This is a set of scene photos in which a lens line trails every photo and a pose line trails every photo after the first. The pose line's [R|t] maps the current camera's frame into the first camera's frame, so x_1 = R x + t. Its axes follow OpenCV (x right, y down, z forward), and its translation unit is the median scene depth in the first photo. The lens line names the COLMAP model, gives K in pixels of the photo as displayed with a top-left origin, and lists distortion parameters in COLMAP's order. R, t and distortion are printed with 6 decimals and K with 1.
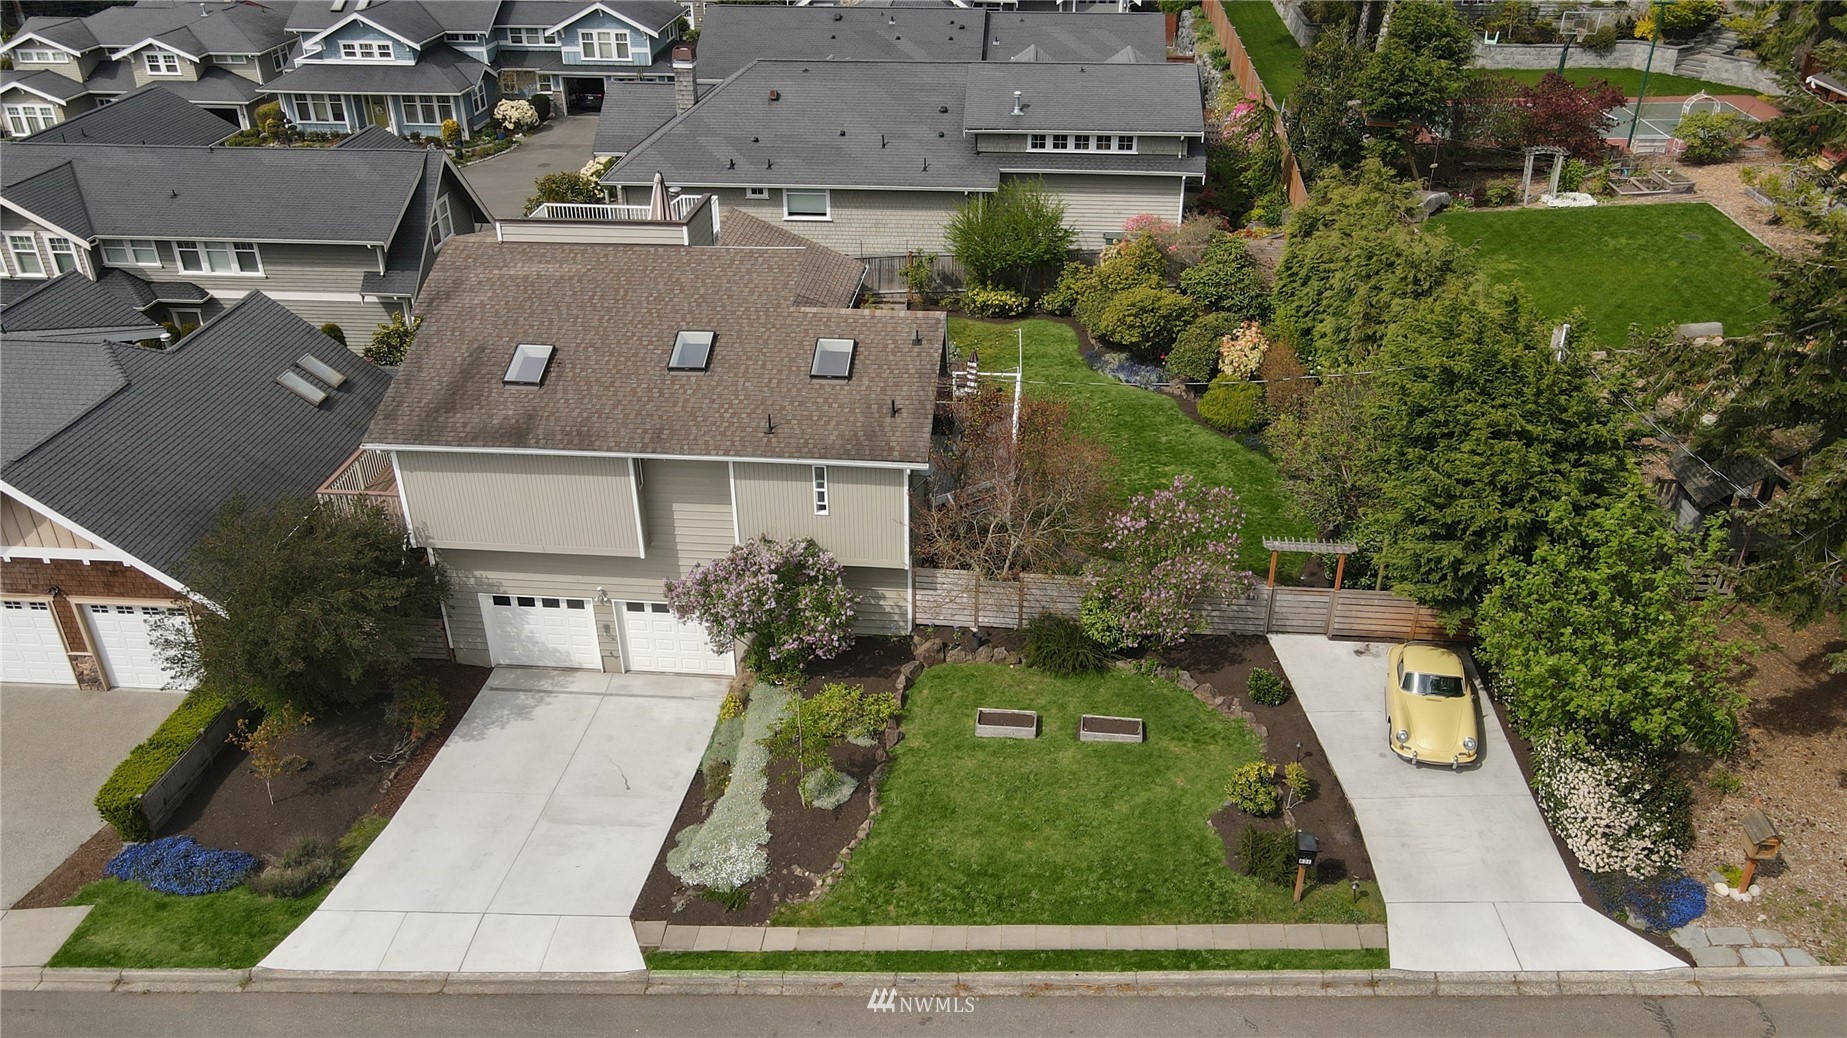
lens RADIAL K [[1362.7, 0, 923.5], [0, 1362.7, 519.0], [0, 0, 1]] dist [0.011067, 0.010697]
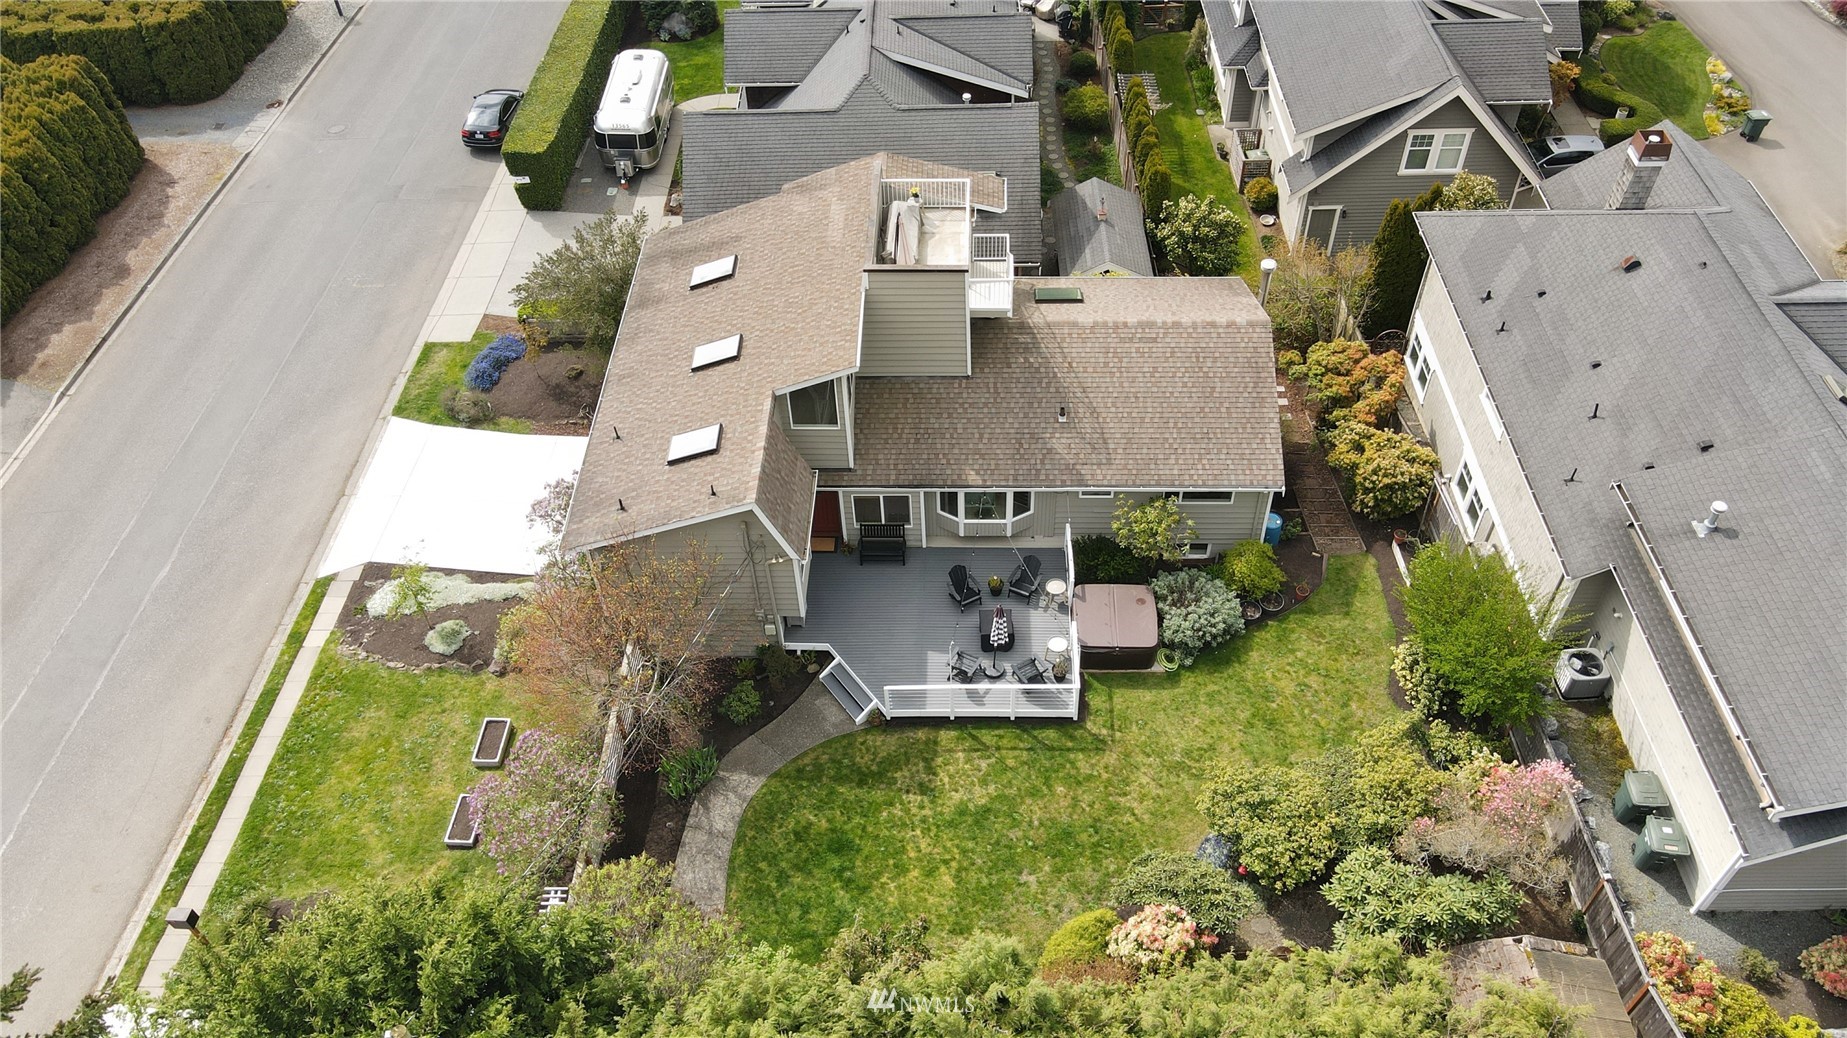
lens RADIAL K [[1362.7, 0, 923.5], [0, 1362.7, 519.0], [0, 0, 1]] dist [0.011067, 0.010697]
pose [[0.078123, 0.719210, -0.690387, 0.328877], [-0.474248, 0.635941, 0.608825, -0.370642], [0.876918, 0.279851, 0.390765, 0.360218]]
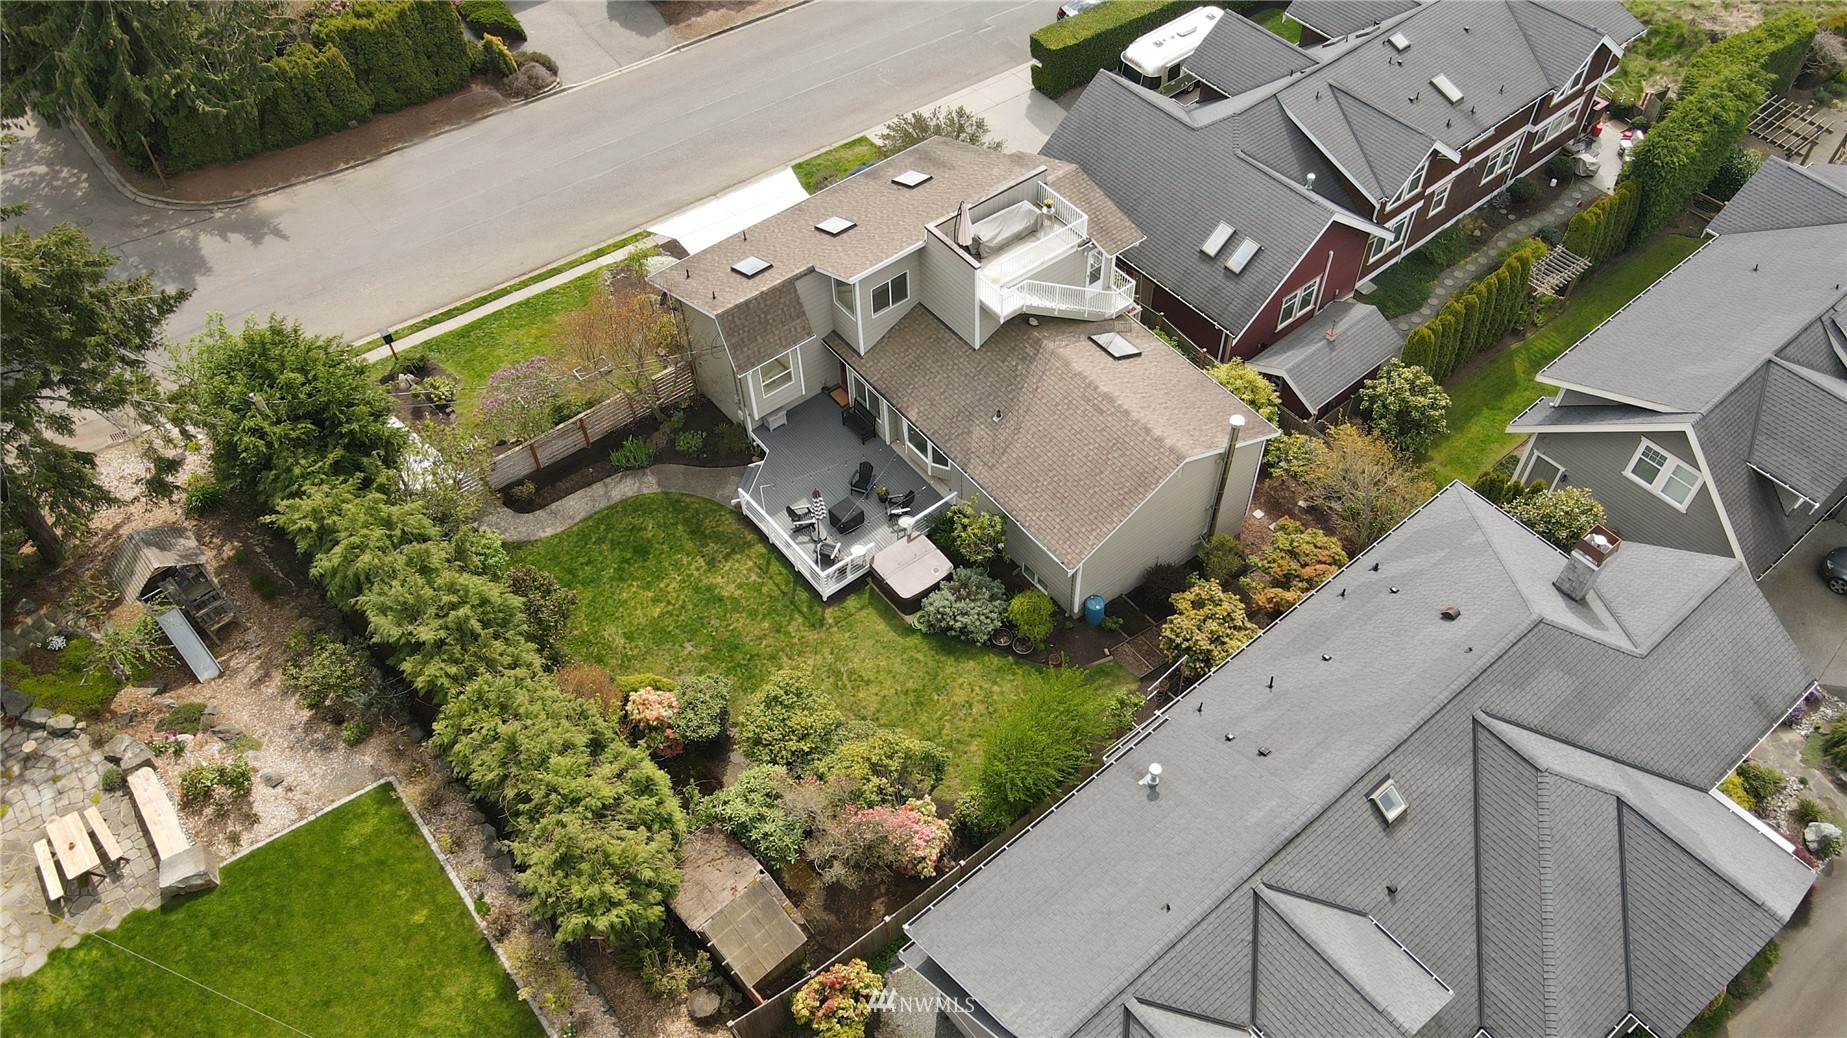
lens RADIAL K [[1346.6, 0, 923.5], [0, 1346.6, 519.0], [0, 0, 1]] dist [-0.000549, 0.001613]
pose [[-0.712488, 0.552359, -0.432736, 0.264235], [-0.337021, 0.271534, 0.901491, -0.643054], [0.615449, 0.788142, -0.007308, 0.622558]]
